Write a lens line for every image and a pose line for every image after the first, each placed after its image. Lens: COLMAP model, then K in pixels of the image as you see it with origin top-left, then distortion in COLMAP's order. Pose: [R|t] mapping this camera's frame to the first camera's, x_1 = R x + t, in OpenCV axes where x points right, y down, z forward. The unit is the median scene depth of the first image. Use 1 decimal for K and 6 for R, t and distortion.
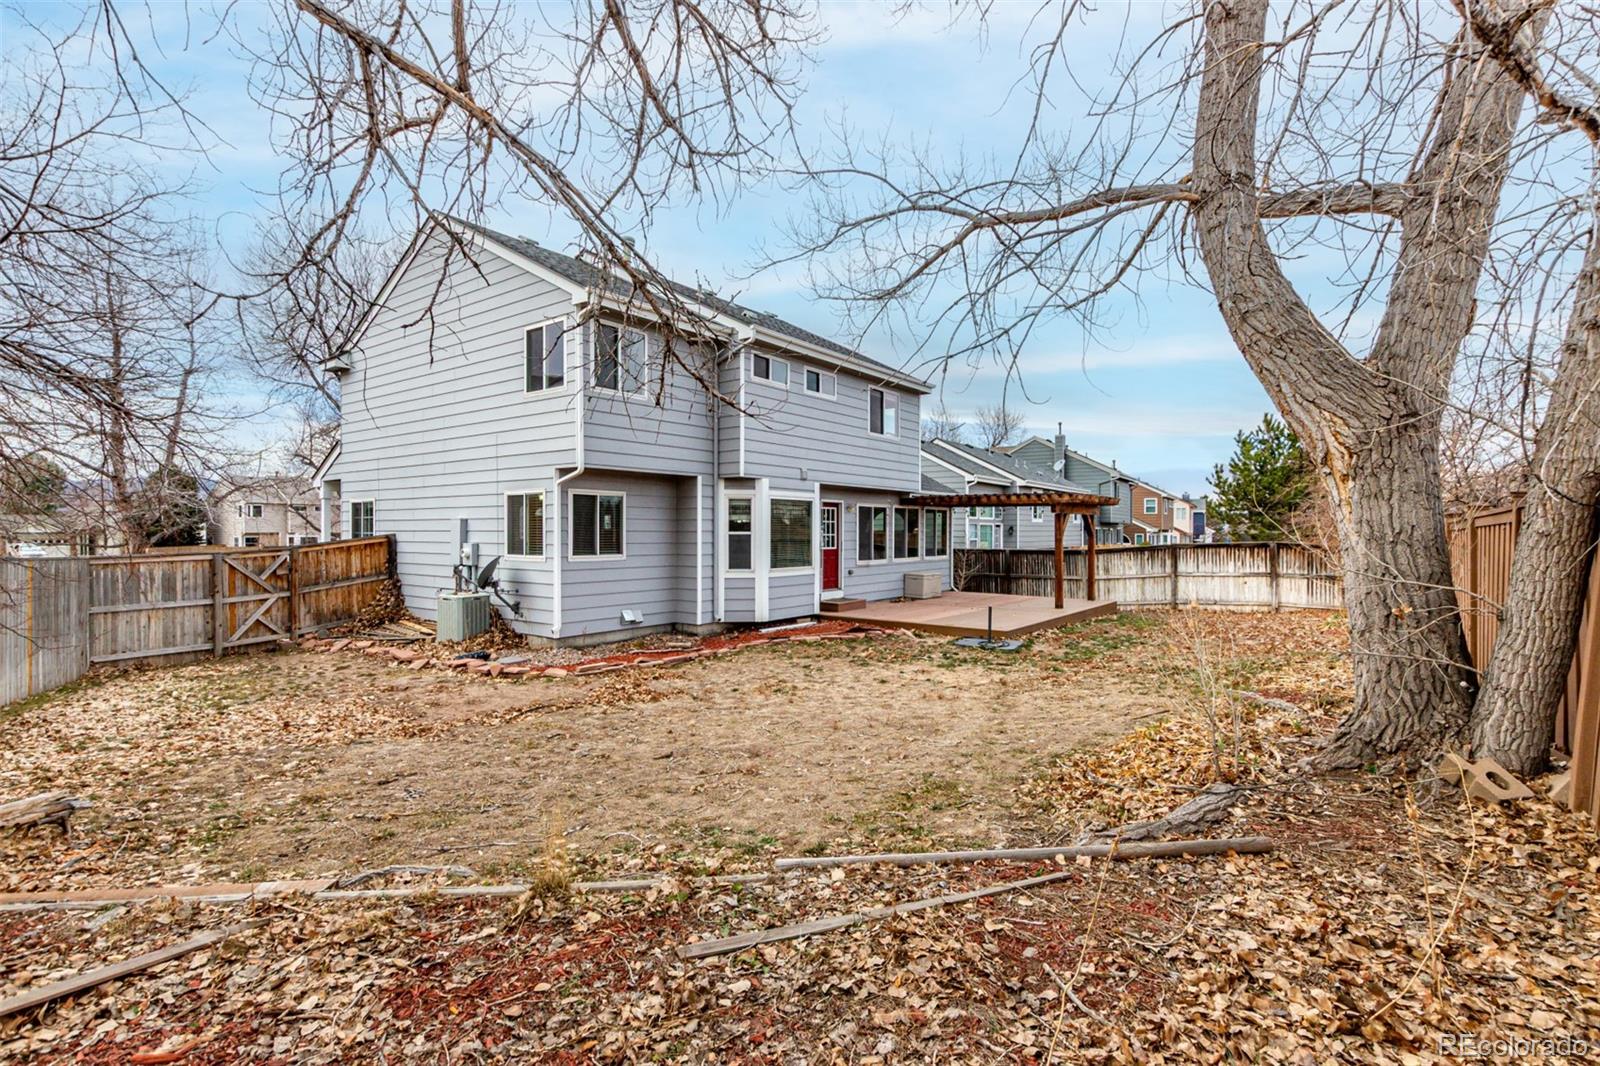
lens RADIAL K [[752.1, 0, 806.6], [0, 752.1, 535.3], [0, 0, 1]] dist [0.009062, -0.000059]
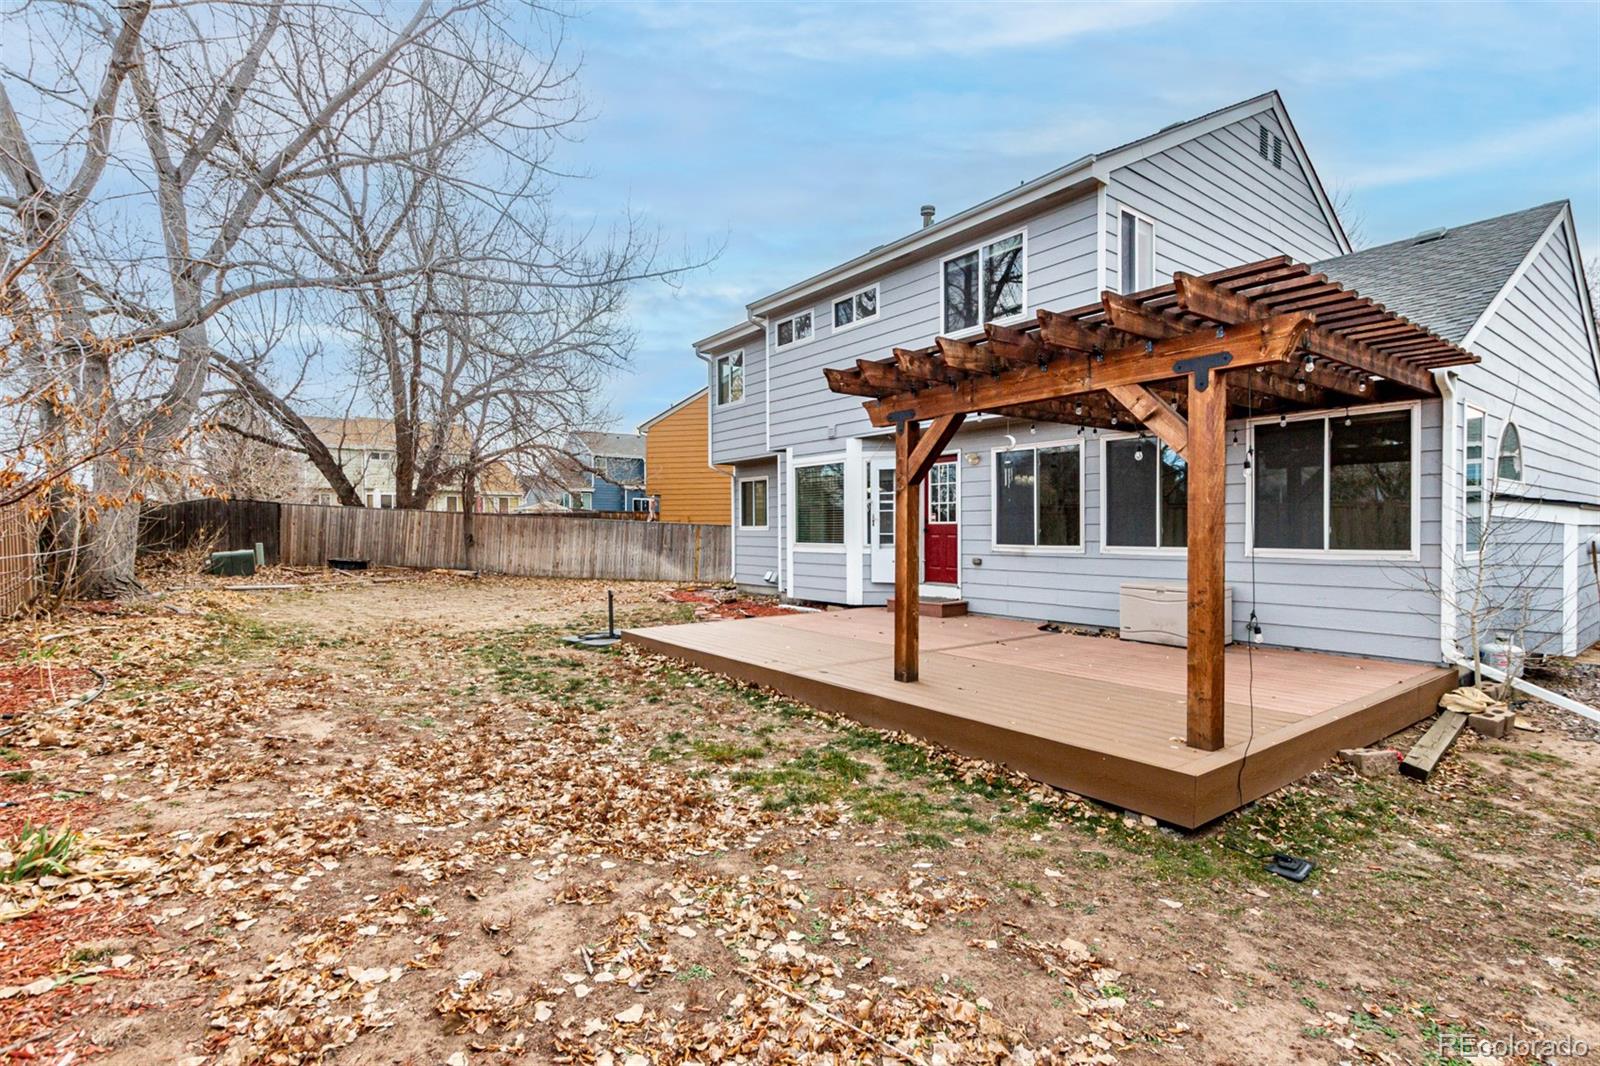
lens RADIAL K [[744.9, 0, 810.6], [0, 744.9, 544.4], [0, 0, 1]] dist [0.009537, -0.000891]
pose [[-0.271994, 0.018234, -0.962126, 0.714104], [-0.002657, 0.999802, 0.019700, 0.023685], [0.962295, 0.007915, -0.271891, 1.082299]]
